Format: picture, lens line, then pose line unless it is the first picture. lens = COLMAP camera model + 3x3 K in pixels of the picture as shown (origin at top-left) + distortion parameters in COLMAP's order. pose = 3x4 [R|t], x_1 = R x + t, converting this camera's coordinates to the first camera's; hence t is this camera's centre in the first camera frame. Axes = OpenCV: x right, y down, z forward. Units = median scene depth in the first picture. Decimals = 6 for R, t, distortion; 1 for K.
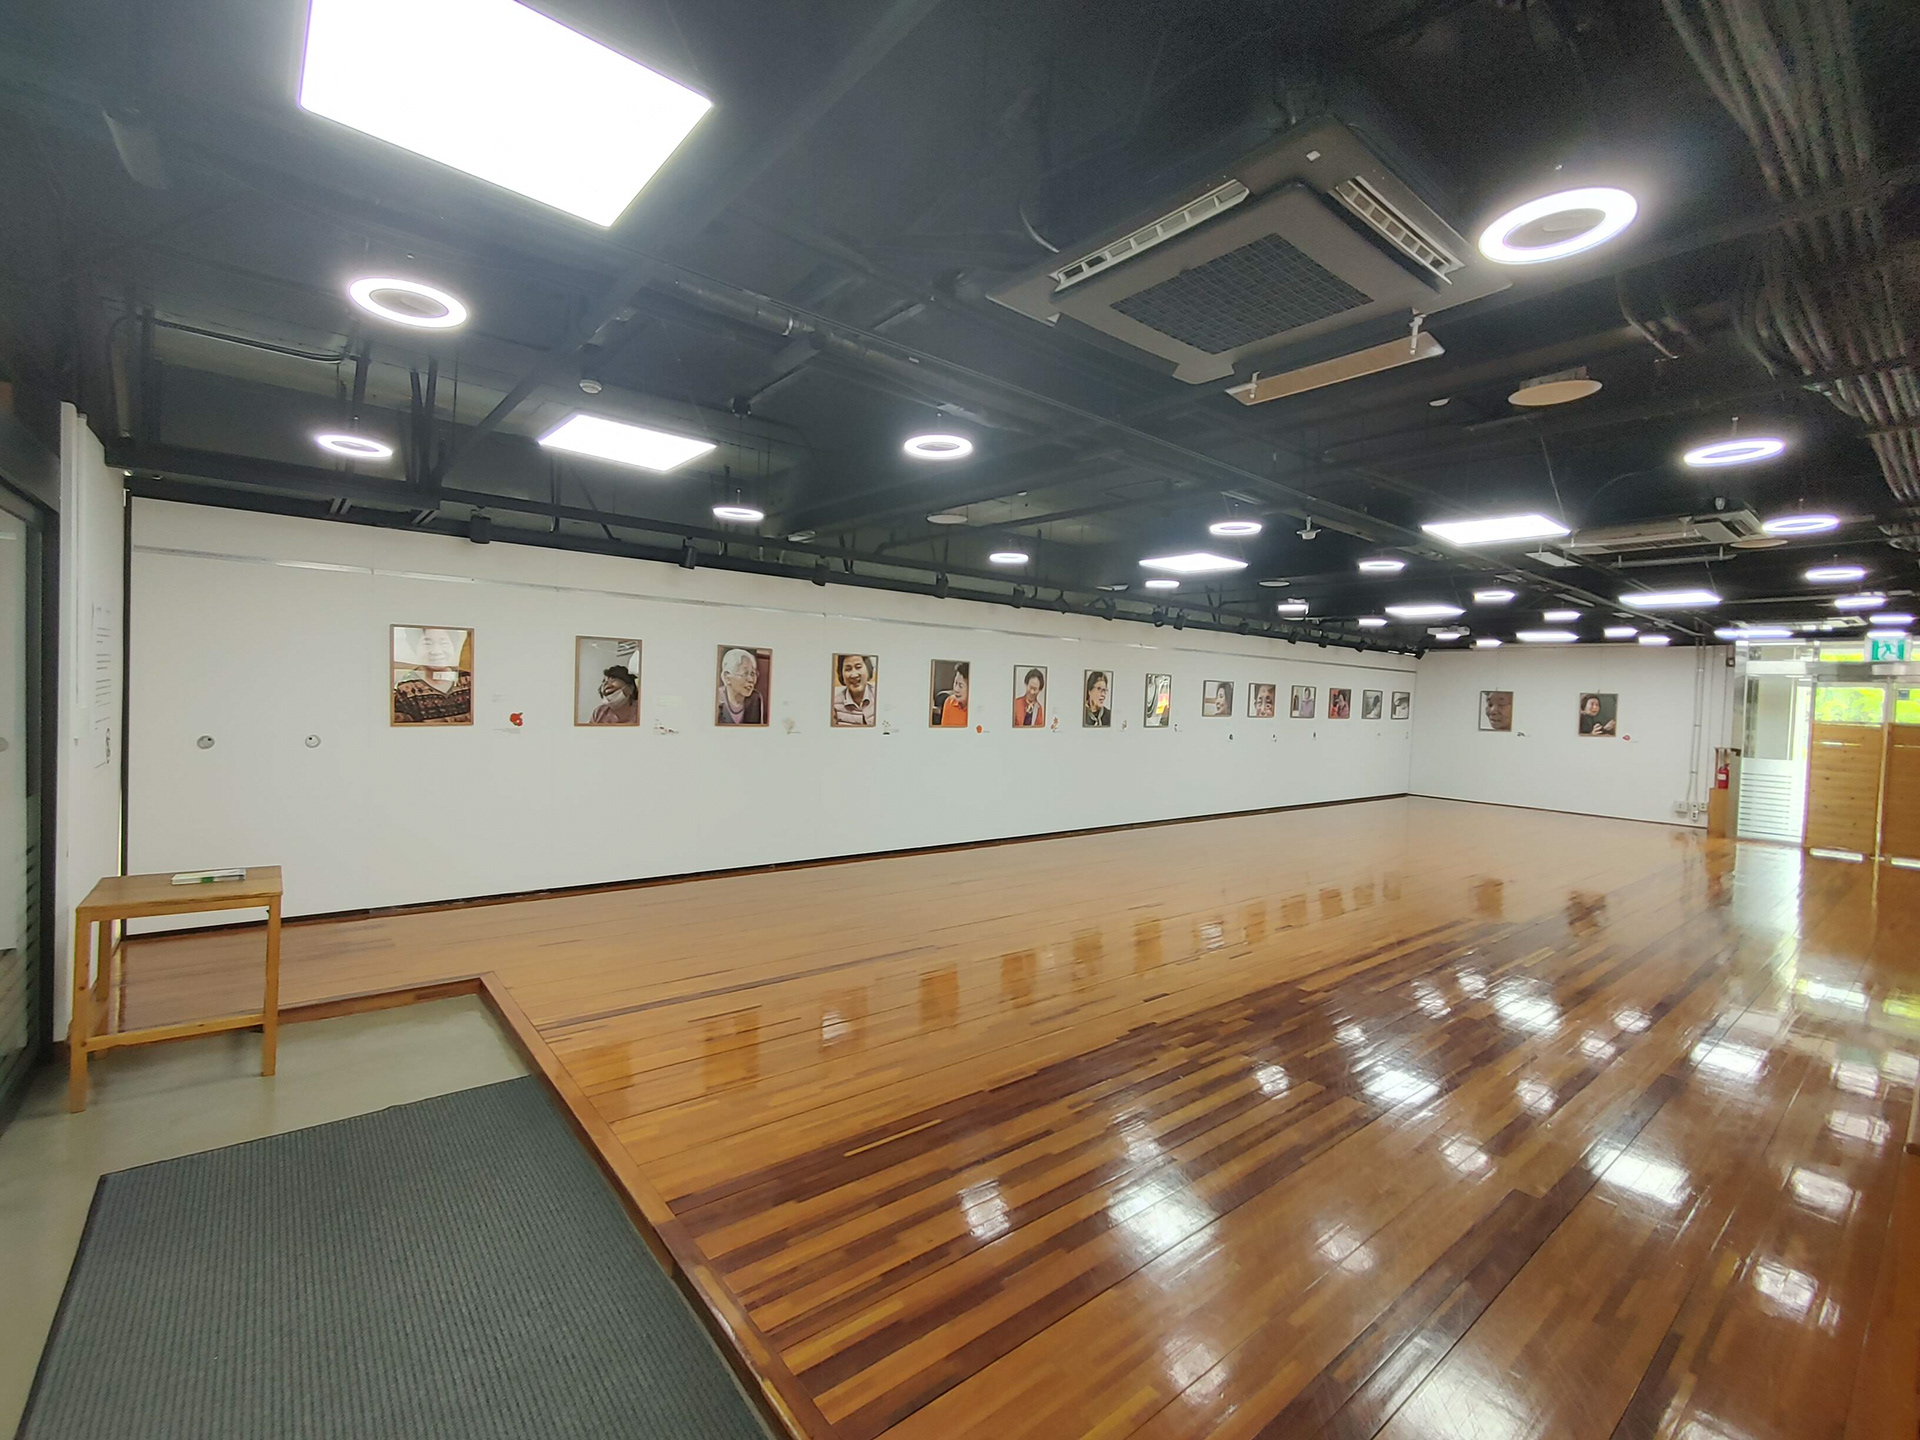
lens RADIAL K [[844.8, 0, 946.8], [0, 844.8, 709.0], [0, 0, 1]] dist [-0.003170, -0.000981]
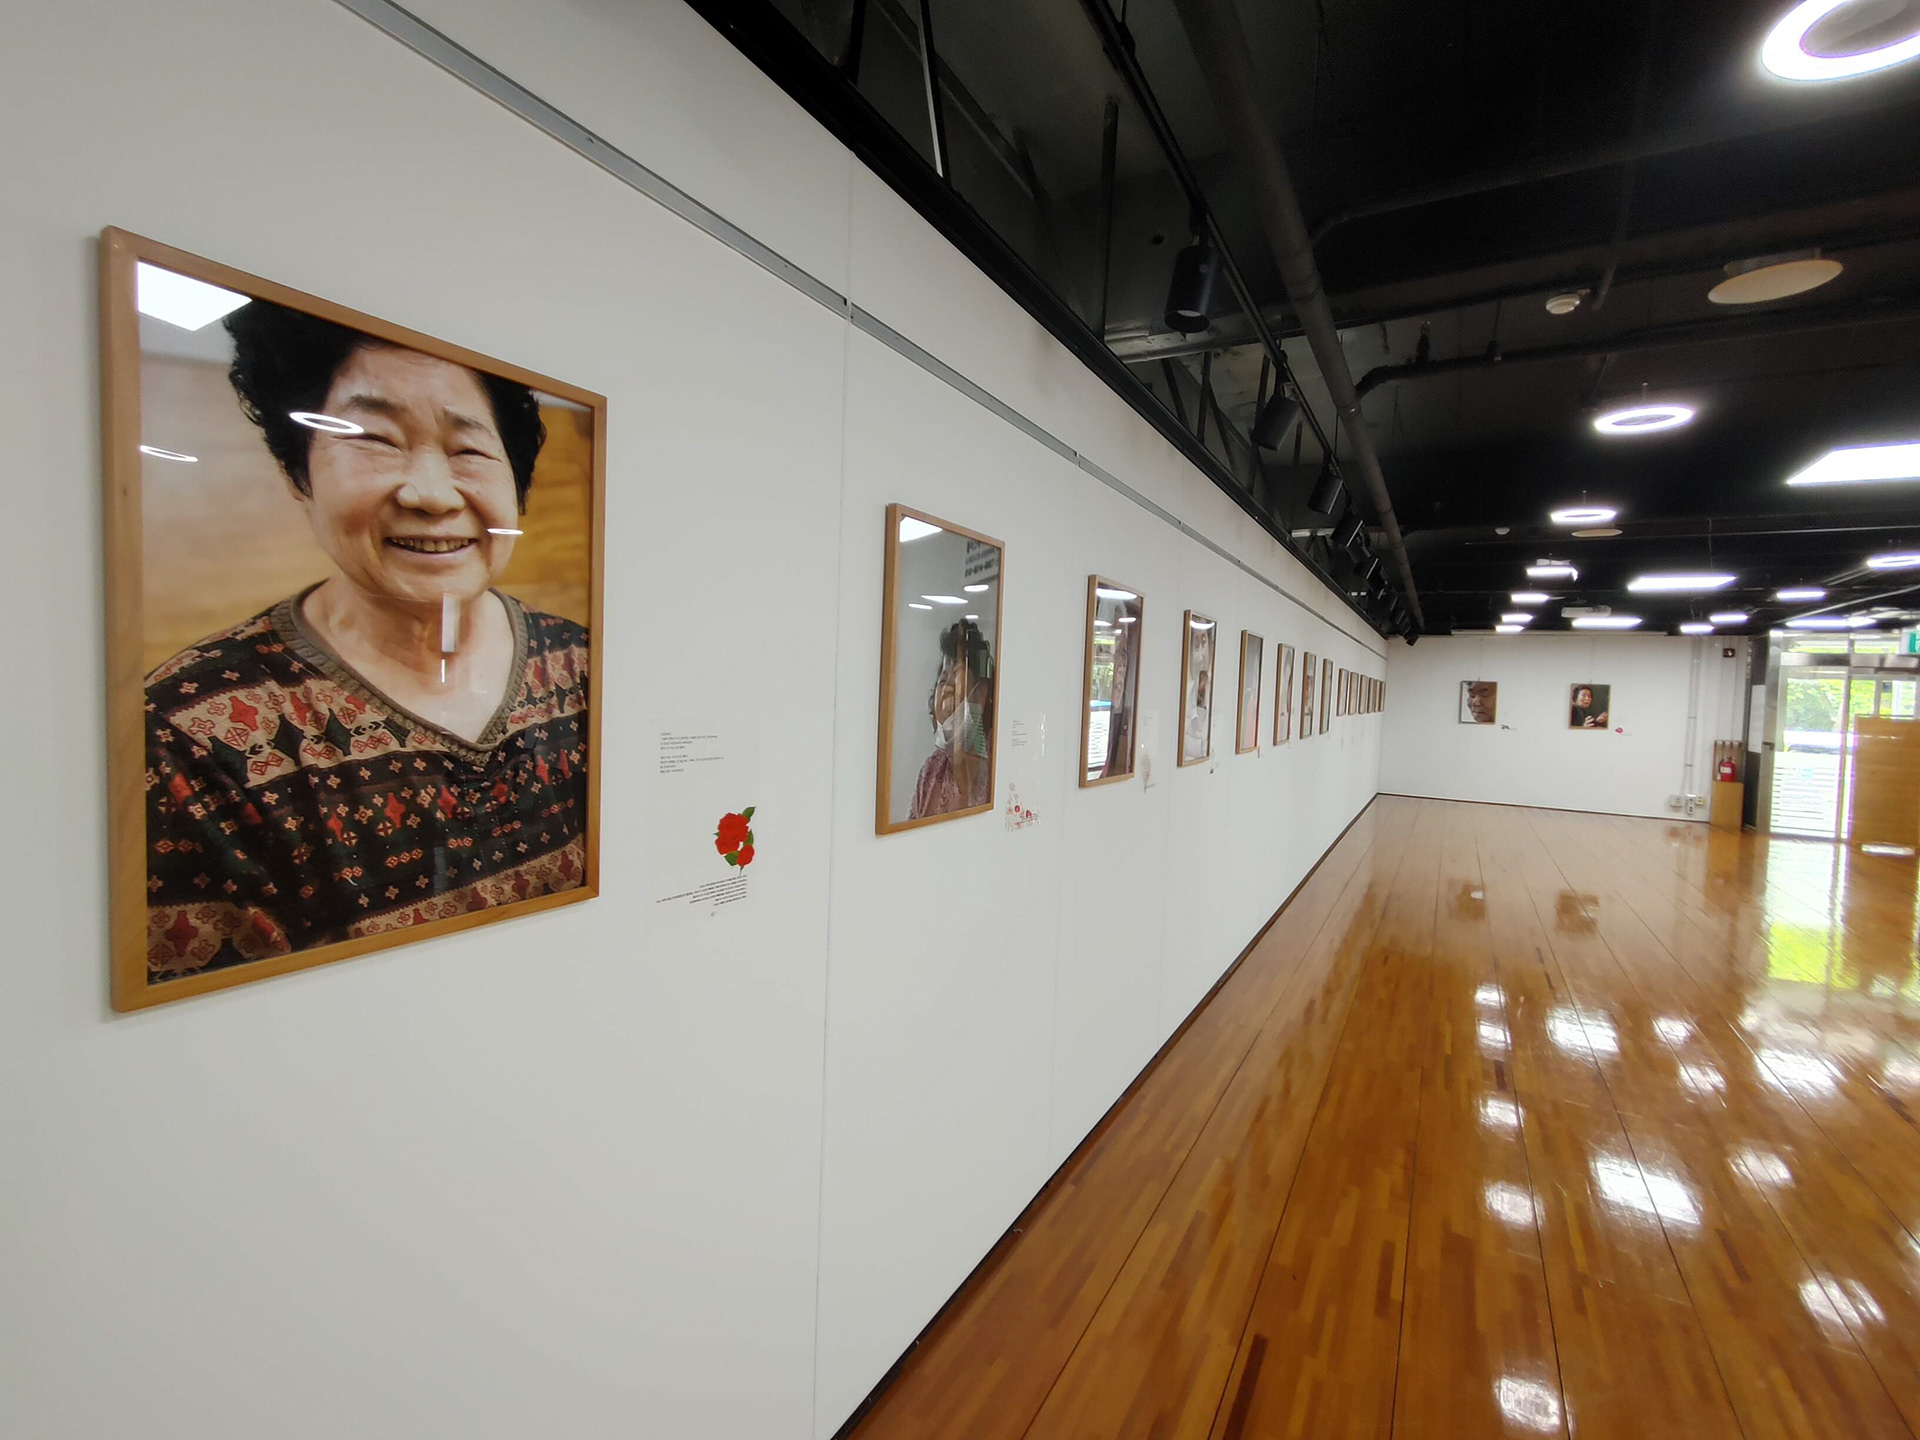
lens RADIAL K [[854.4, 0, 949.4], [0, 854.4, 712.9], [0, 0, 1]] dist [-0.002152, -0.000101]
pose [[0.939177, -0.011433, 0.343242, -0.408395], [0.002827, 0.999669, 0.025564, -0.021050], [-0.343421, -0.023039, 0.938899, 0.582727]]
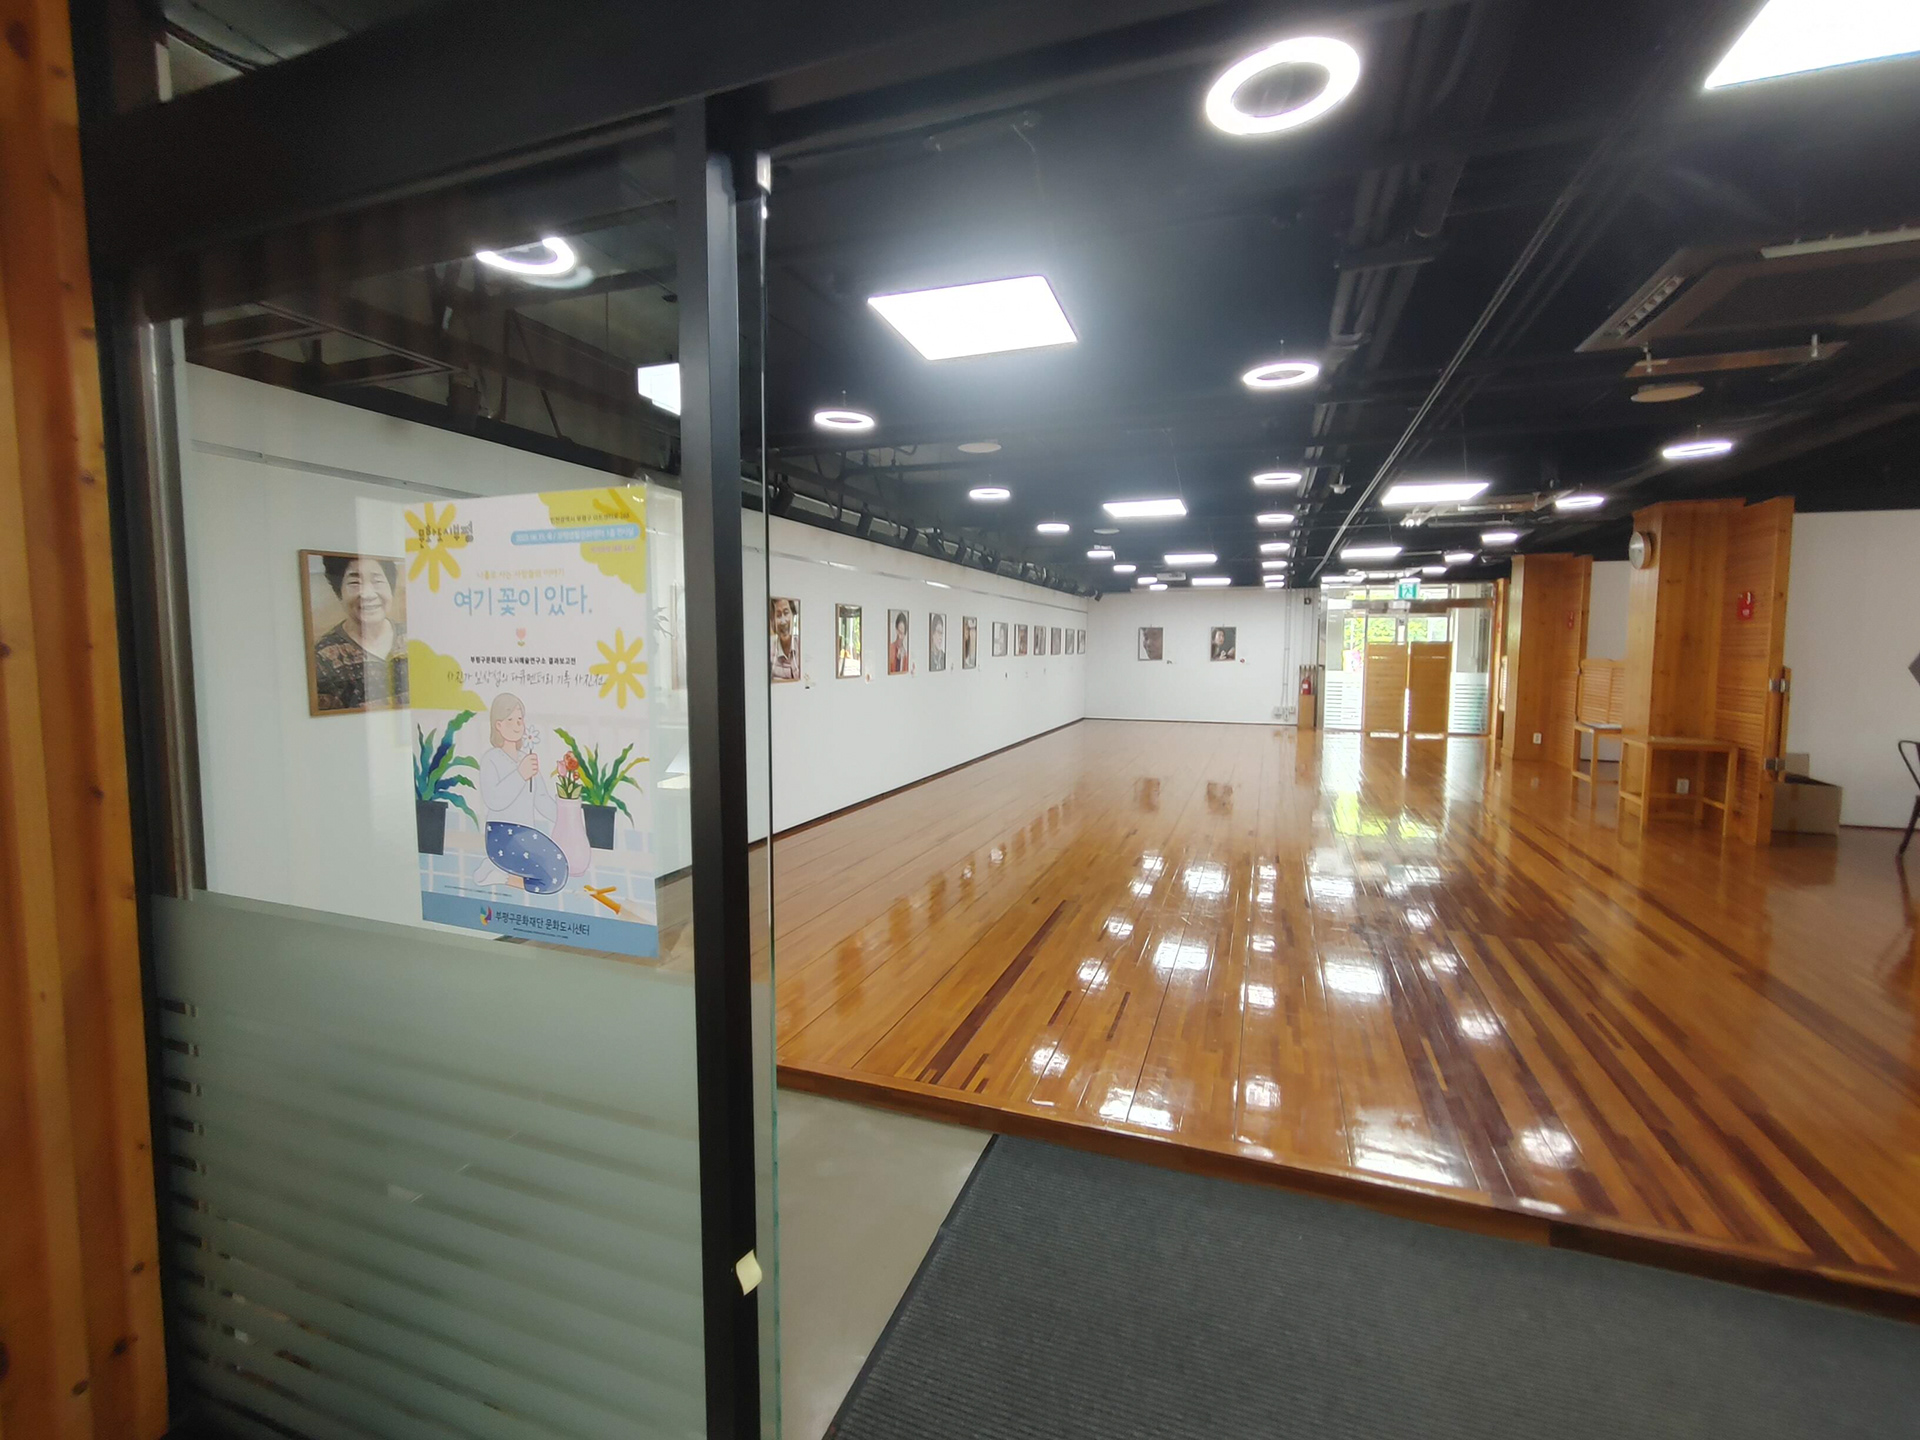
lens RADIAL K [[854.4, 0, 949.4], [0, 854.4, 712.9], [0, 0, 1]] dist [-0.002152, -0.000101]
pose [[0.863241, -0.072195, 0.499602, -0.399363], [0.038259, 0.996230, 0.077854, -0.008889], [-0.503339, -0.048092, 0.862749, 0.156861]]
